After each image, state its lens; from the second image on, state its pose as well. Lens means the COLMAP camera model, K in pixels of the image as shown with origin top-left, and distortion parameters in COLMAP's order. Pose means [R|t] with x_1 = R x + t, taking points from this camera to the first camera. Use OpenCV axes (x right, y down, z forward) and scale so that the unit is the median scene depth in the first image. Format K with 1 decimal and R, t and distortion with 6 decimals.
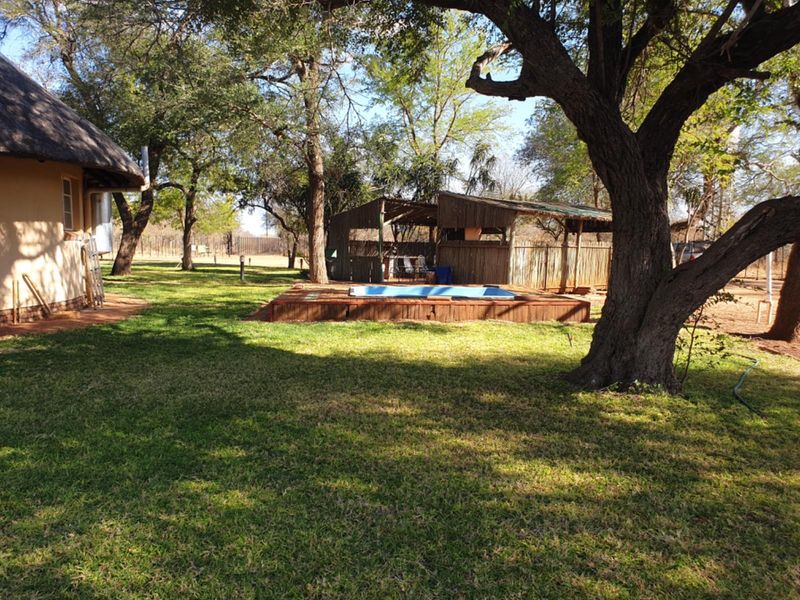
lens RADIAL K [[632.8, 0, 400.0], [0, 632.8, 300.0], [0, 0, 1]] dist [0.037194, -0.006088]
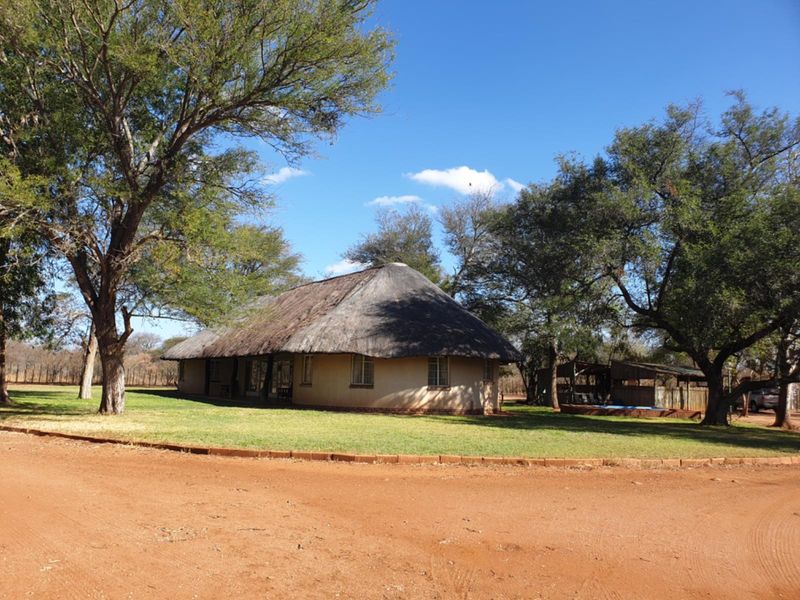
lens RADIAL K [[632.8, 0, 400.0], [0, 632.8, 300.0], [0, 0, 1]] dist [0.037194, -0.006088]
pose [[0.993209, -0.003314, -0.116297, -0.382499], [-0.021434, 0.977272, -0.210903, 0.081217], [0.114353, 0.211963, 0.970564, -1.101286]]
